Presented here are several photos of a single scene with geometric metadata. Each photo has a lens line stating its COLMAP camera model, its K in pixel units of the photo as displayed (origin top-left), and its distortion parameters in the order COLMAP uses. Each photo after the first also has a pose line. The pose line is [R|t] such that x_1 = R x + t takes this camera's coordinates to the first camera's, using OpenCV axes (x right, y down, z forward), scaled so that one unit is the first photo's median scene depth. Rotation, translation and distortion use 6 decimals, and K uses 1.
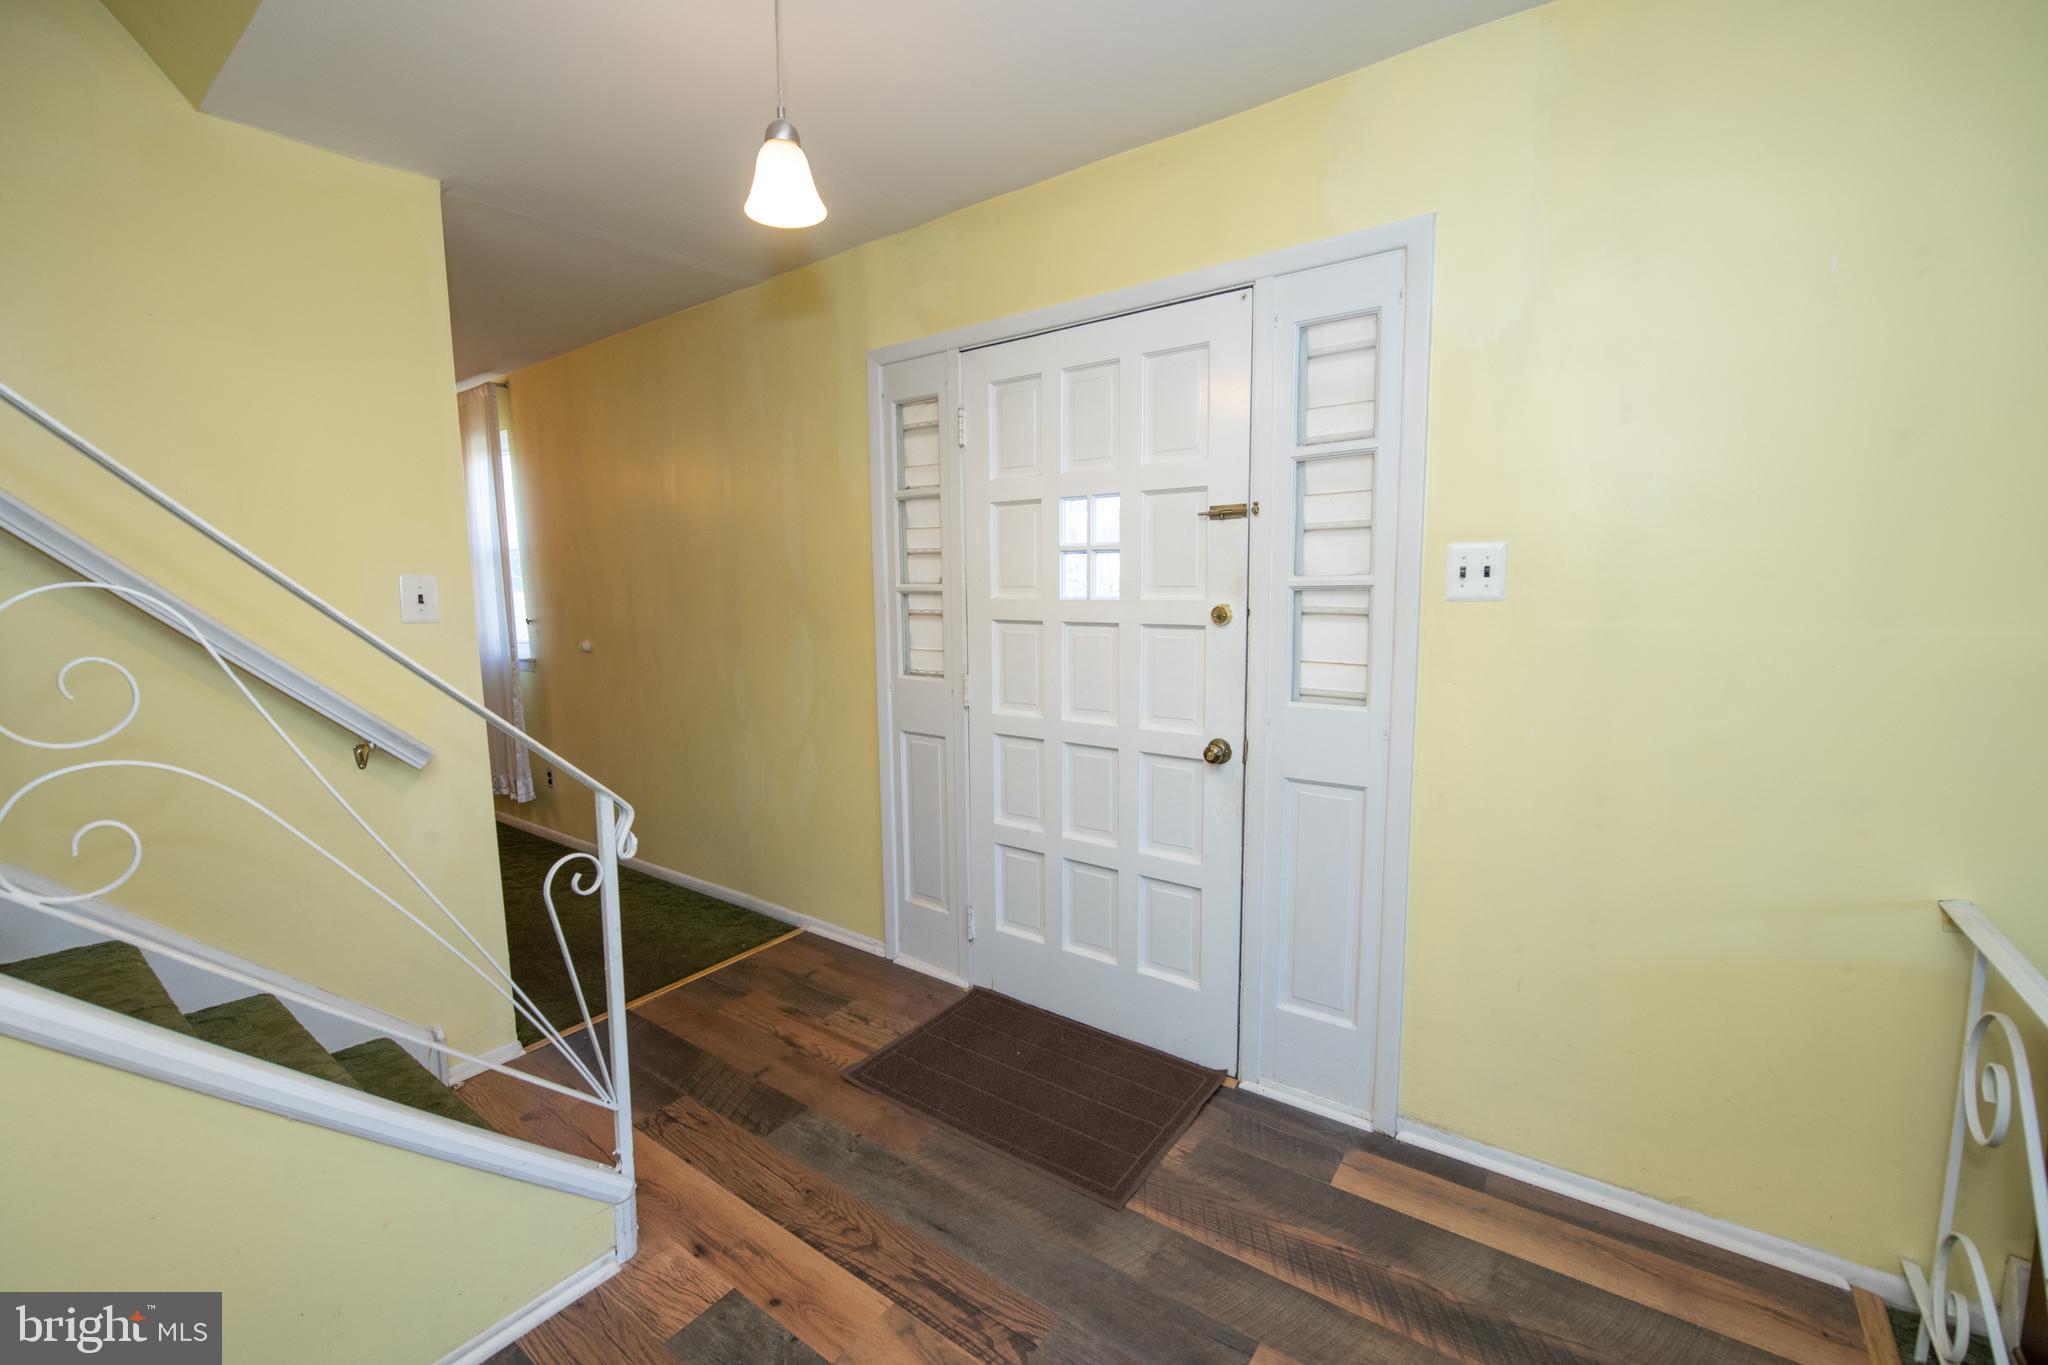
lens RADIAL K [[847.8, 0, 1033.0], [0, 847.8, 677.2], [0, 0, 1]] dist [-0.021654, -0.000344]
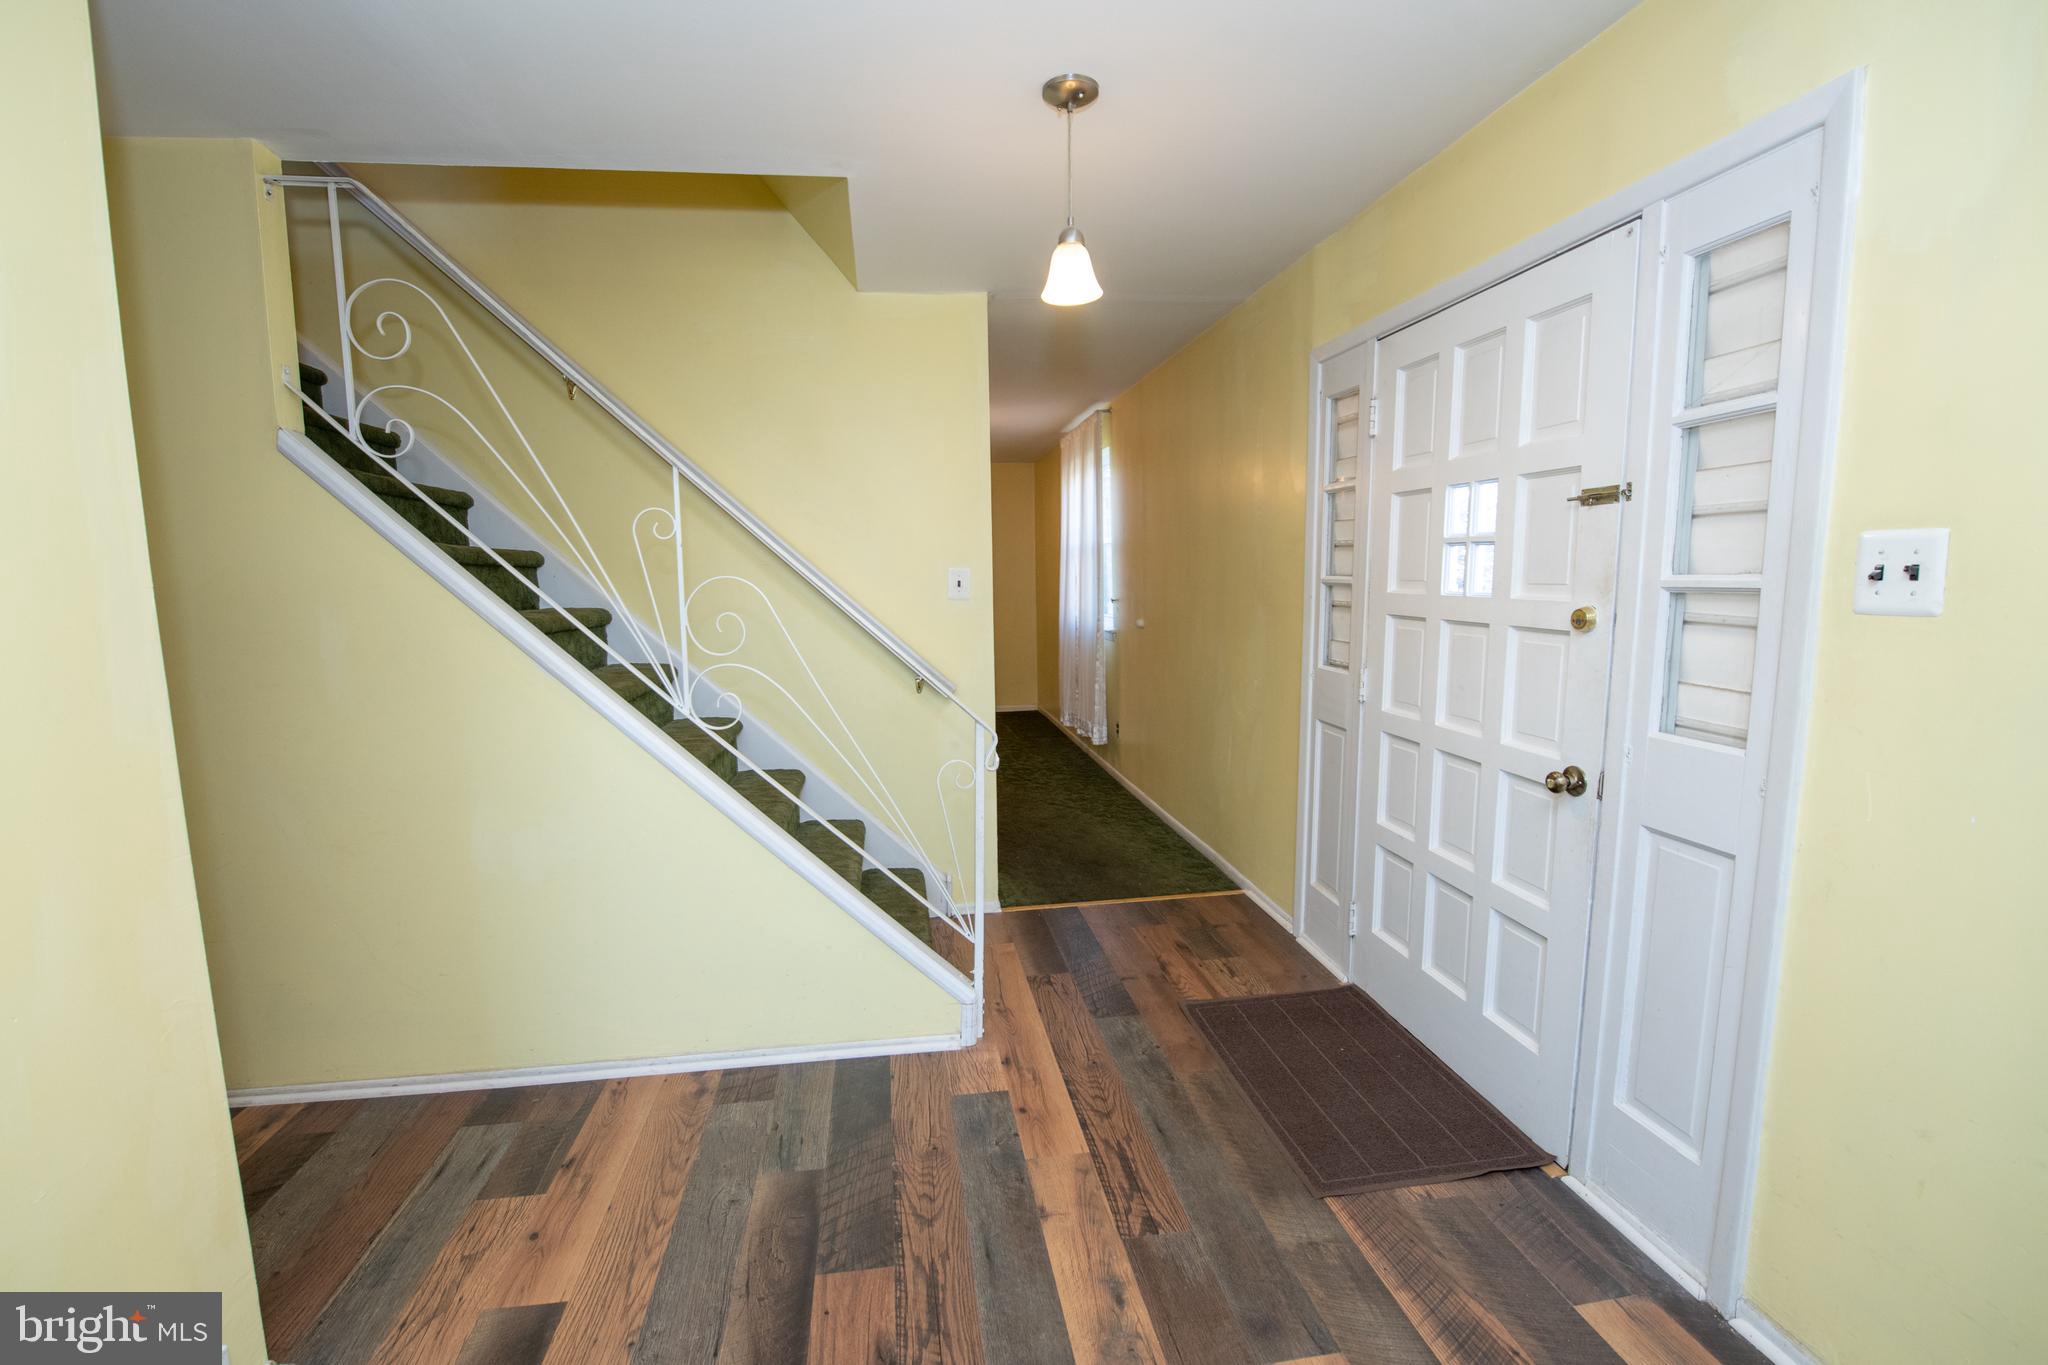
lens RADIAL K [[862.9, 0, 997.9], [0, 862.9, 684.3], [0, 0, 1]] dist [-0.028366, -0.000474]
pose [[0.689506, 0.099428, -0.717423, 0.446108], [-0.081003, 0.994904, 0.060033, -0.013486], [0.719736, 0.016720, 0.694046, -0.001795]]
